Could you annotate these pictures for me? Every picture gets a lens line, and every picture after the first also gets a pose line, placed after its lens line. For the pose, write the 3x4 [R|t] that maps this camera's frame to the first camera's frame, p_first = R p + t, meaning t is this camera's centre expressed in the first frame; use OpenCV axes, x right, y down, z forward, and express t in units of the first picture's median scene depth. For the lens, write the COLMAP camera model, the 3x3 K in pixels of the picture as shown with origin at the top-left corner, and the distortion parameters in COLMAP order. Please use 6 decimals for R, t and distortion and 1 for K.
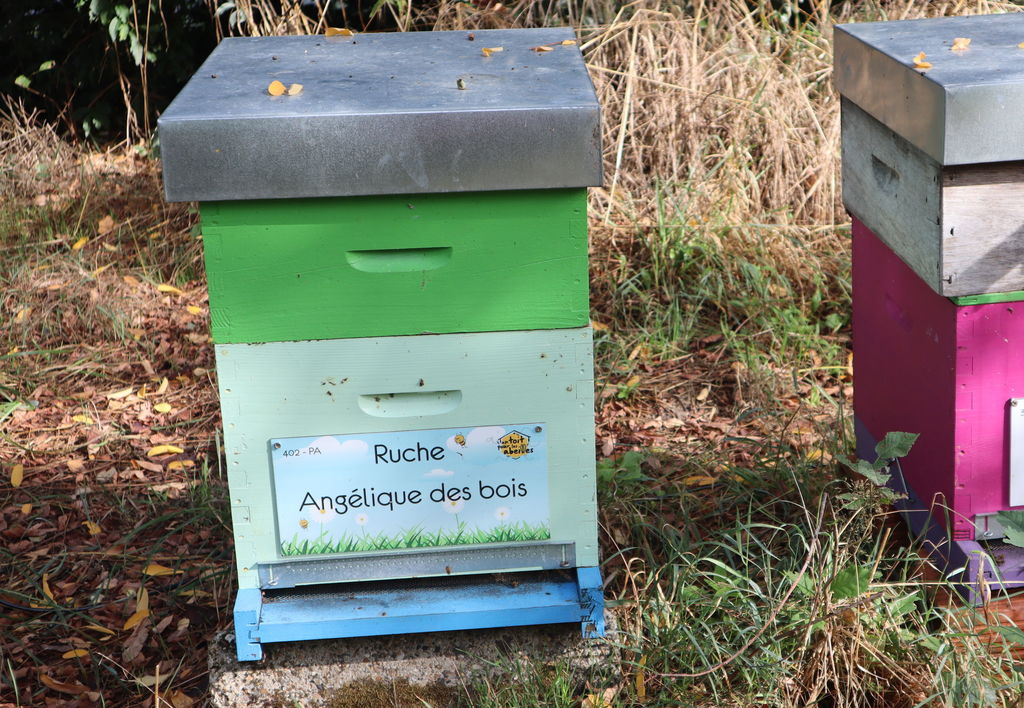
lens RADIAL K [[597.4, 0, 512.0], [0, 597.4, 354.0], [0, 0, 1]] dist [-0.004149, -0.002270]
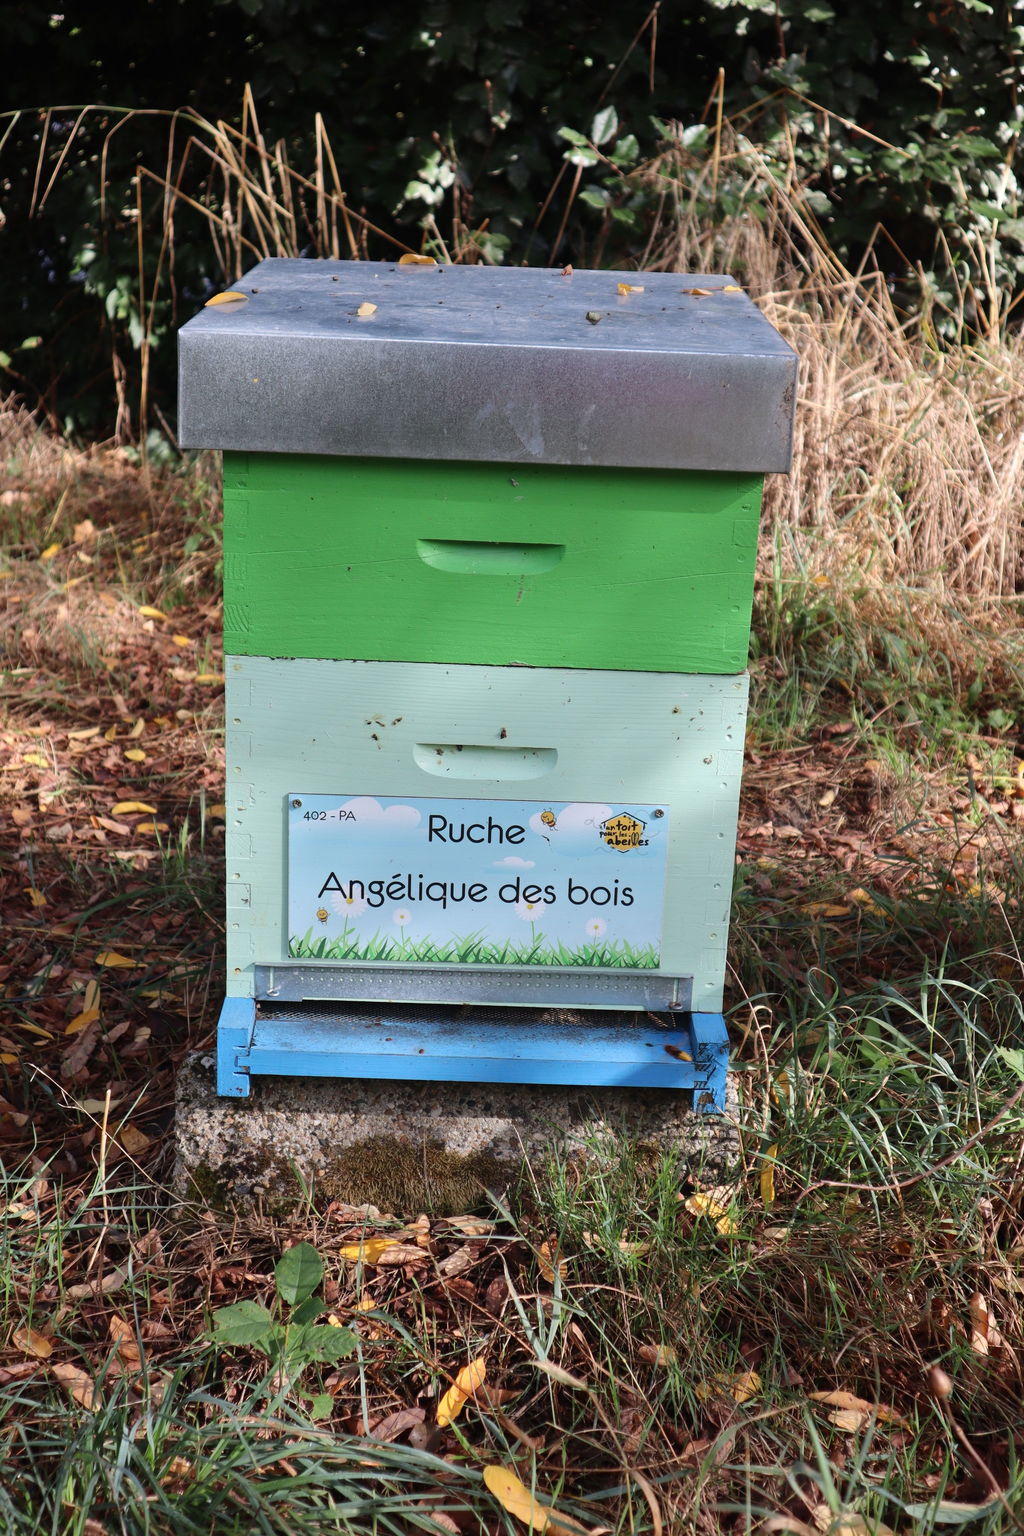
lens RADIAL K [[715.6, 0, 511.5], [0, 715.6, 734.6], [0, 0, 1]] dist [-0.010029, 0.000314]
pose [[0.995759, 0.083517, -0.038599, -0.067367], [-0.083833, 0.996458, -0.006645, 0.033708], [0.037907, 0.009852, 0.999233, 0.090717]]
